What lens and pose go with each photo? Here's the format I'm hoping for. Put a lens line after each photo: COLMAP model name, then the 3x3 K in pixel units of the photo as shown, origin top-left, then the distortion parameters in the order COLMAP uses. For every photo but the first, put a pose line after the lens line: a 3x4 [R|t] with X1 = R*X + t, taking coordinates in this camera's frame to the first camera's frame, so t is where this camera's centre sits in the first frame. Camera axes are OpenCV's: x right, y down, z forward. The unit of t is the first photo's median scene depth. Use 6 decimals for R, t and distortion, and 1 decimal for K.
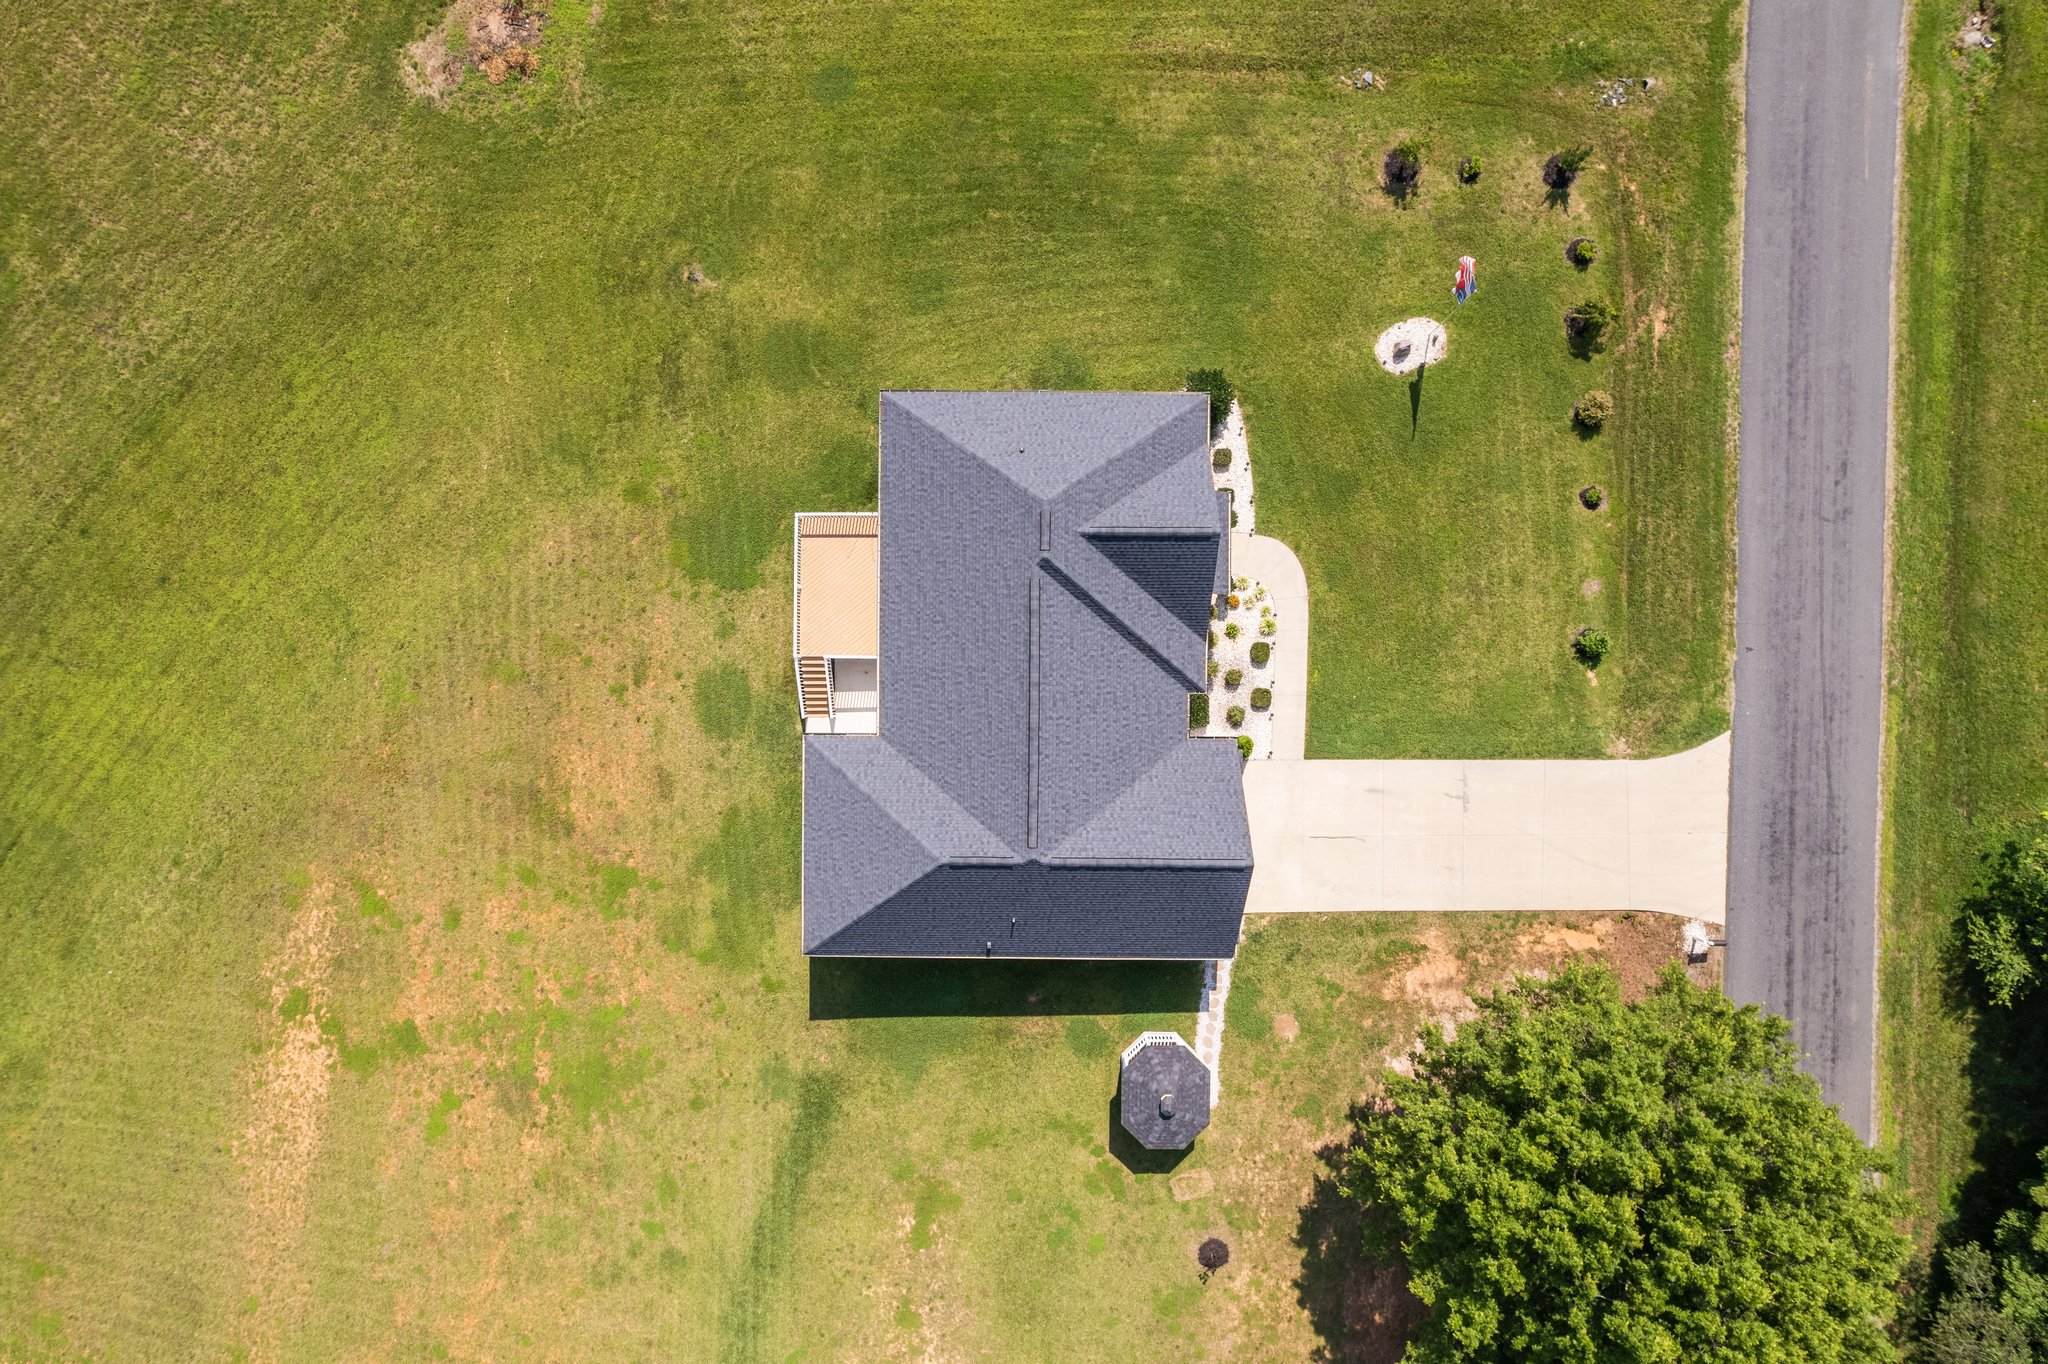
lens RADIAL K [[1311.7, 0, 1027.4], [0, 1311.7, 686.2], [0, 0, 1]] dist [-0.086820, 0.076798]
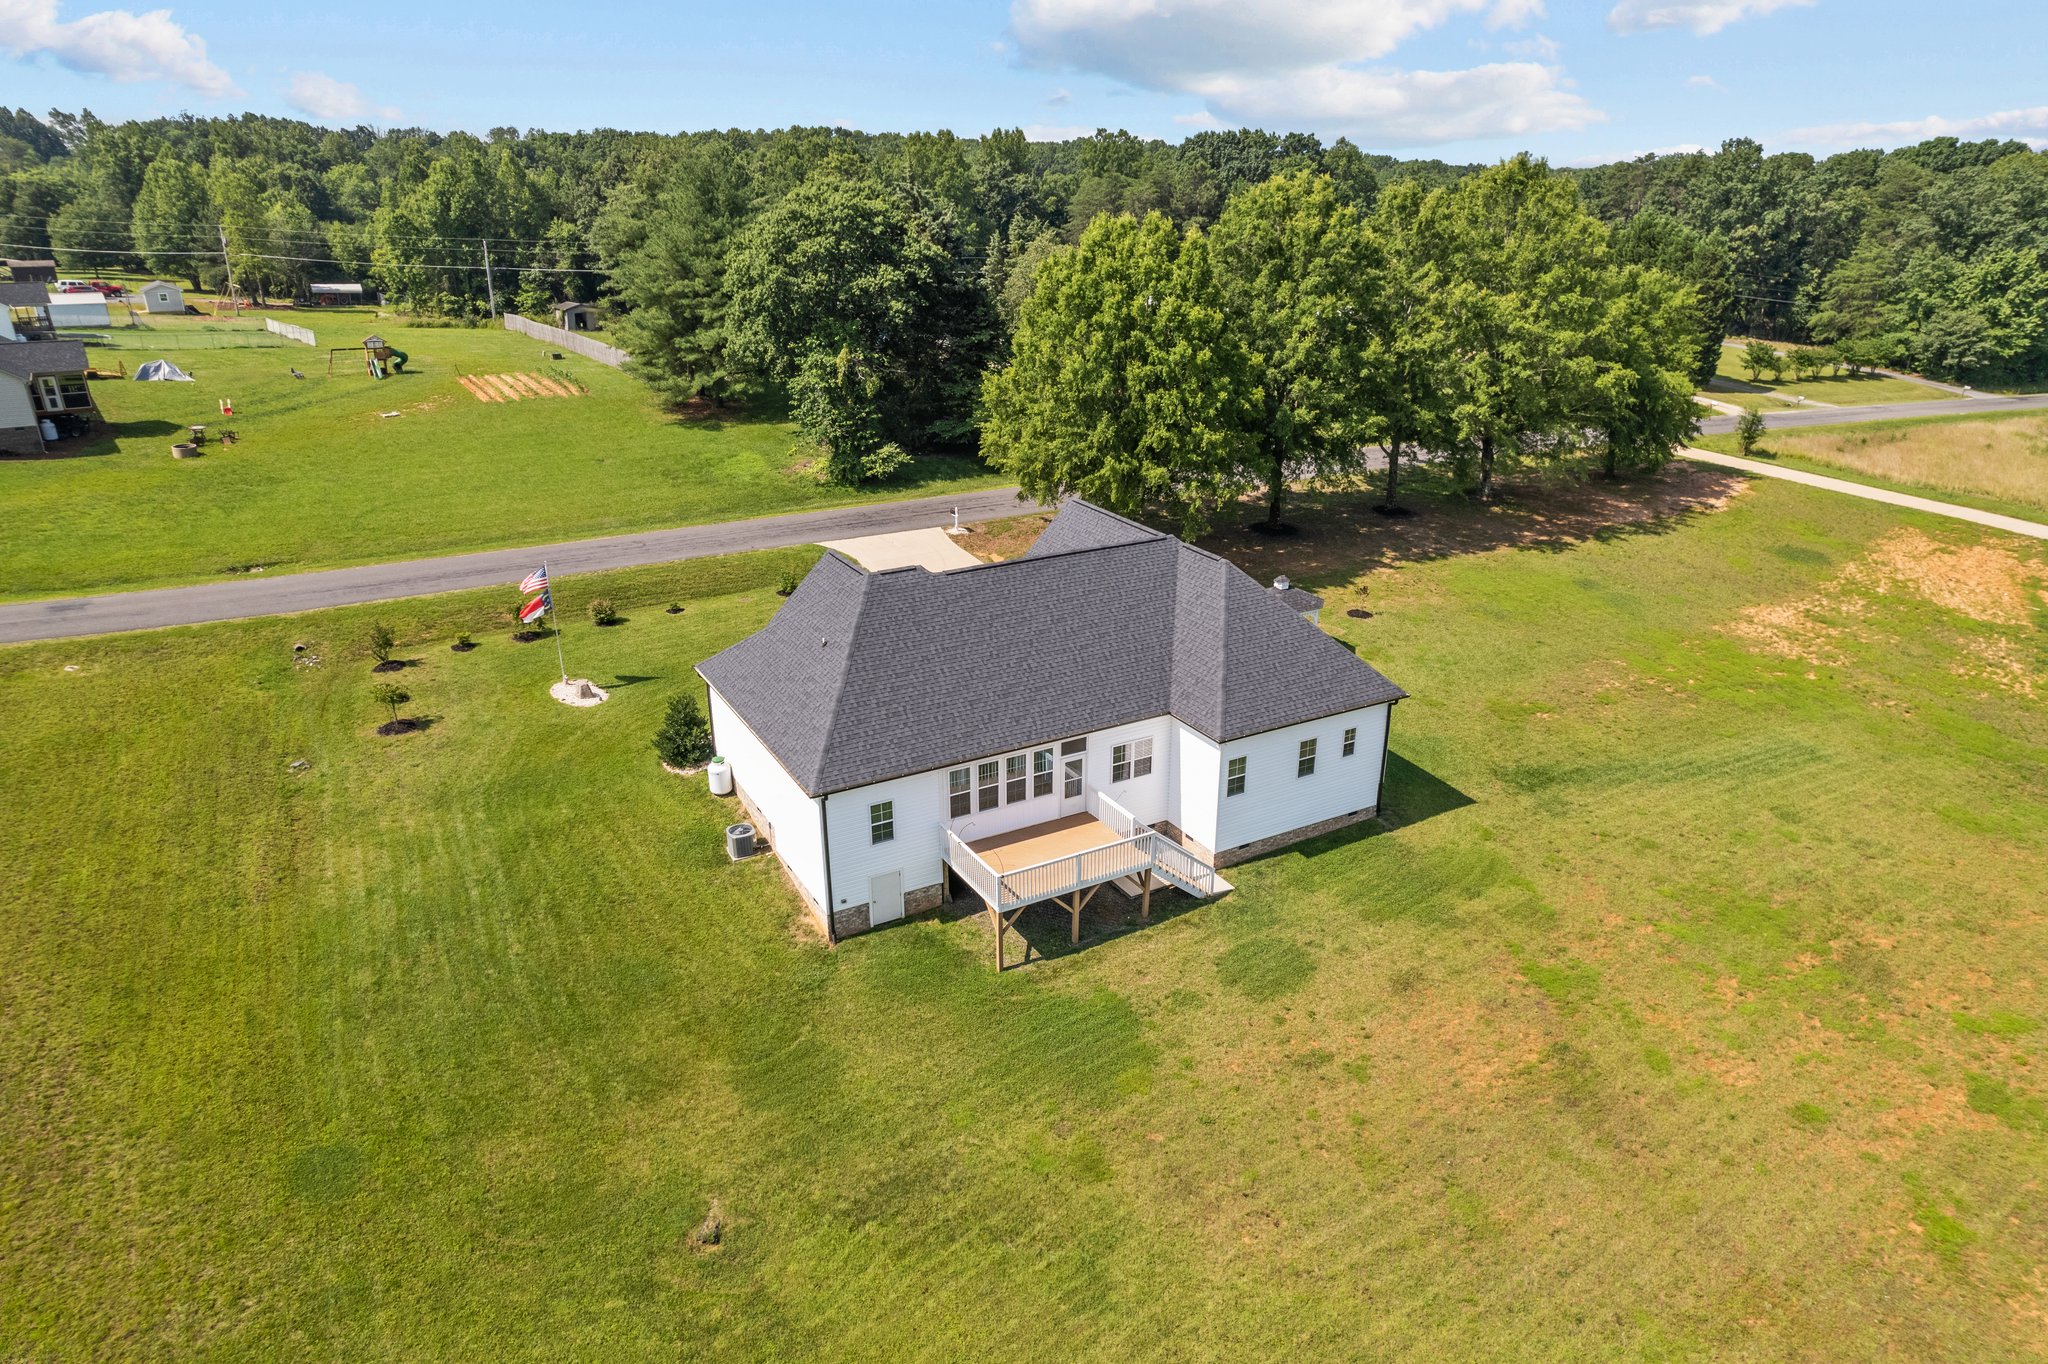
lens RADIAL K [[1311.7, 0, 1027.4], [0, 1311.7, 686.2], [0, 0, 1]] dist [-0.086820, 0.076798]
pose [[-0.496040, -0.322999, 0.805988, -0.731492], [0.868269, -0.192382, 0.457273, -0.425090], [0.007359, 0.926639, 0.375879, 0.593189]]
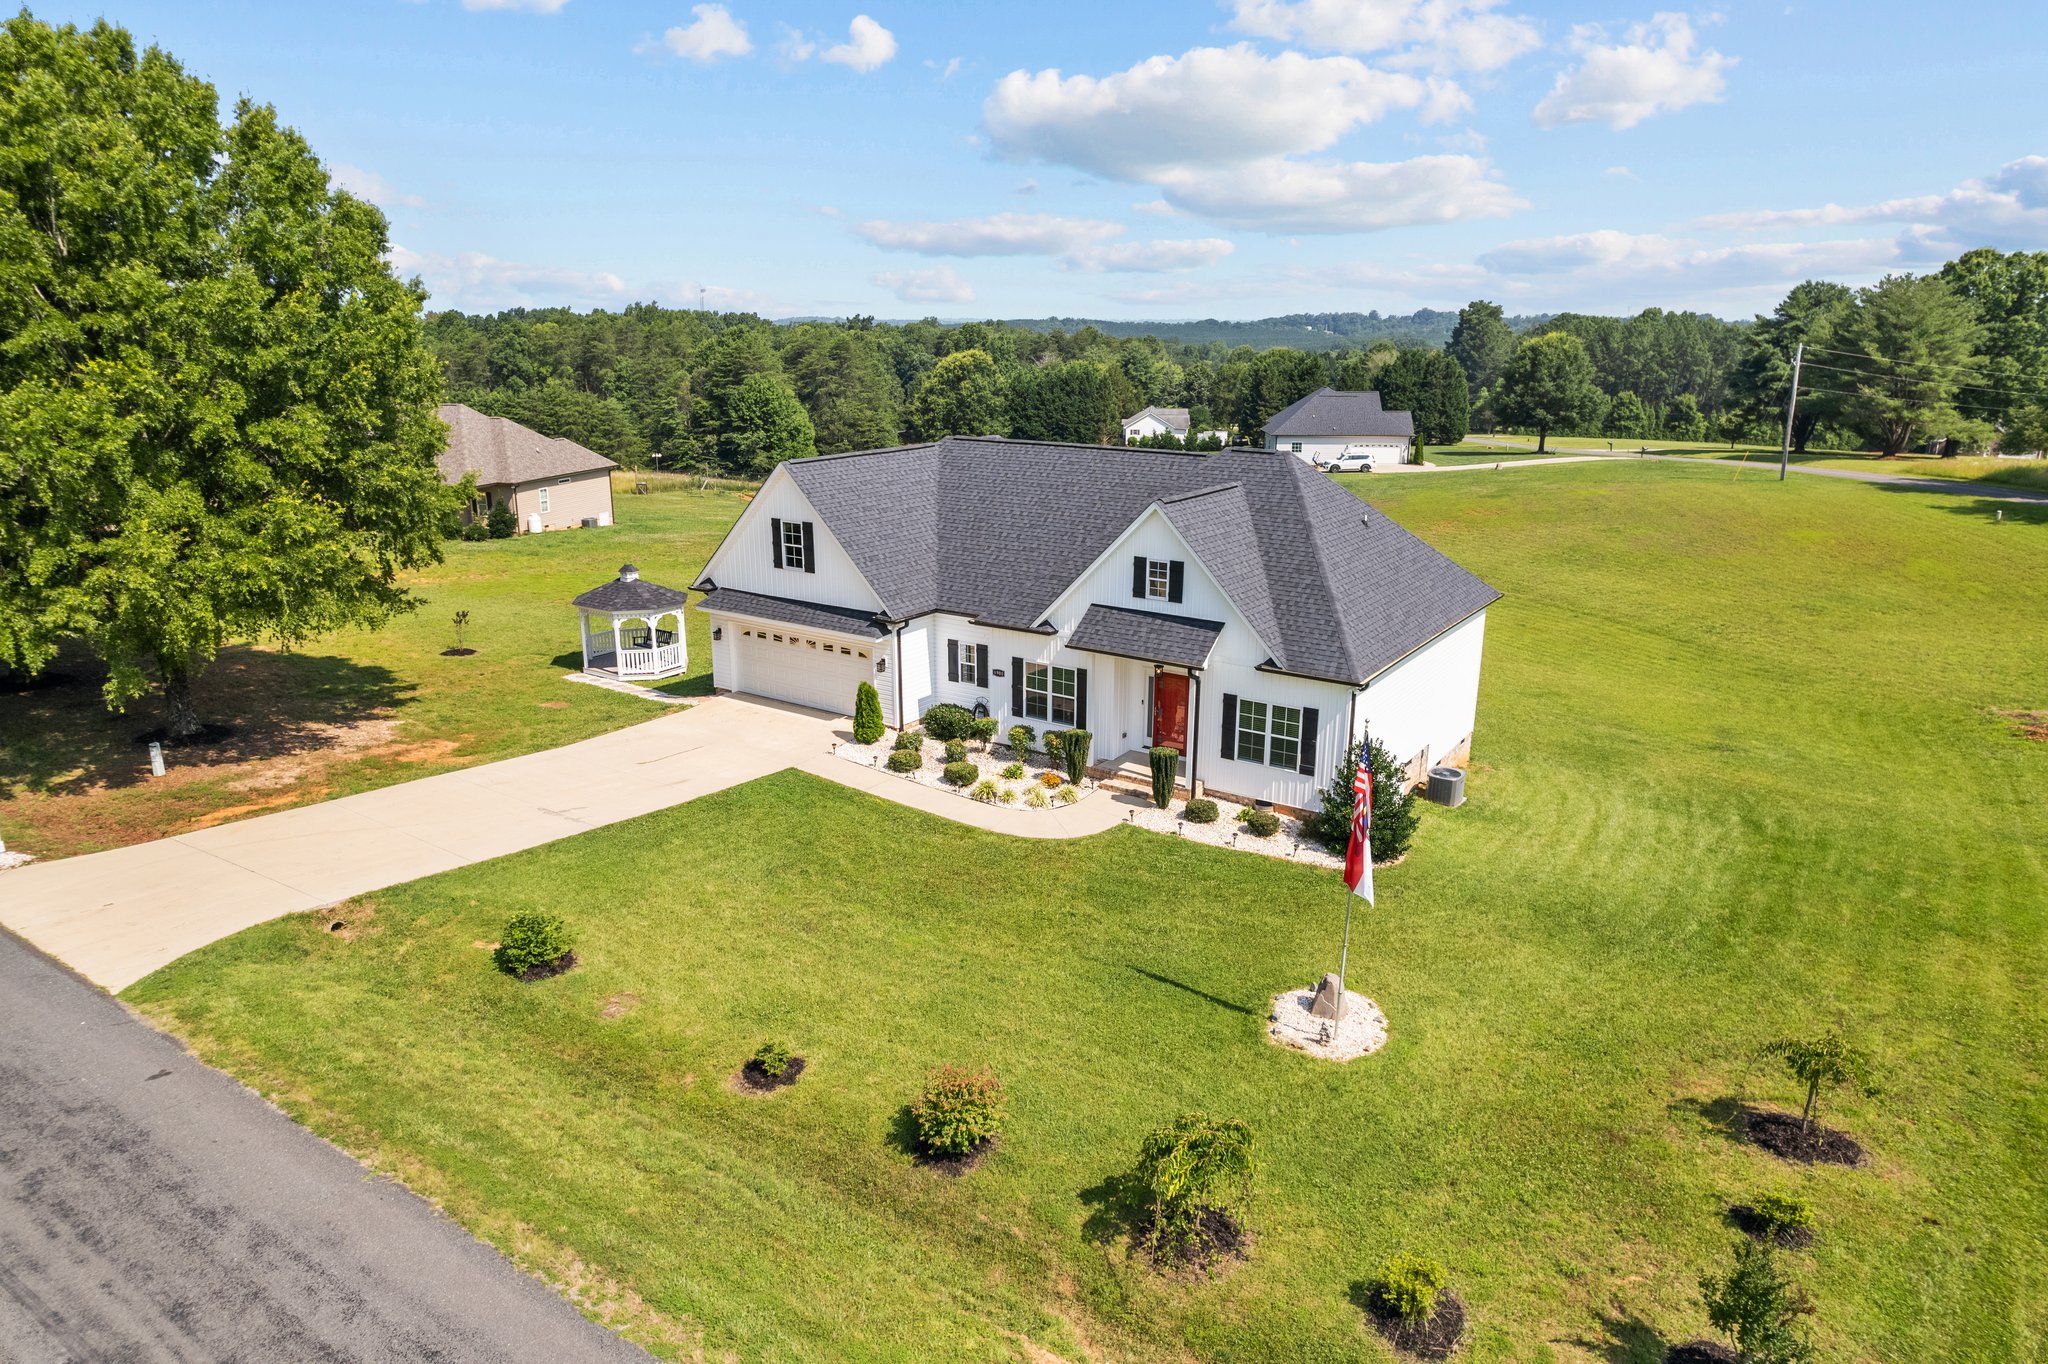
lens RADIAL K [[1298.4, 0, 1024.0], [0, 1298.4, 682.0], [0, 0, 1]] dist [-0.047237, 0.002979]
pose [[-0.553849, 0.225048, -0.801626, 0.661932], [-0.832582, -0.158448, 0.530755, -0.384413], [-0.007570, 0.961378, 0.275127, 0.768607]]
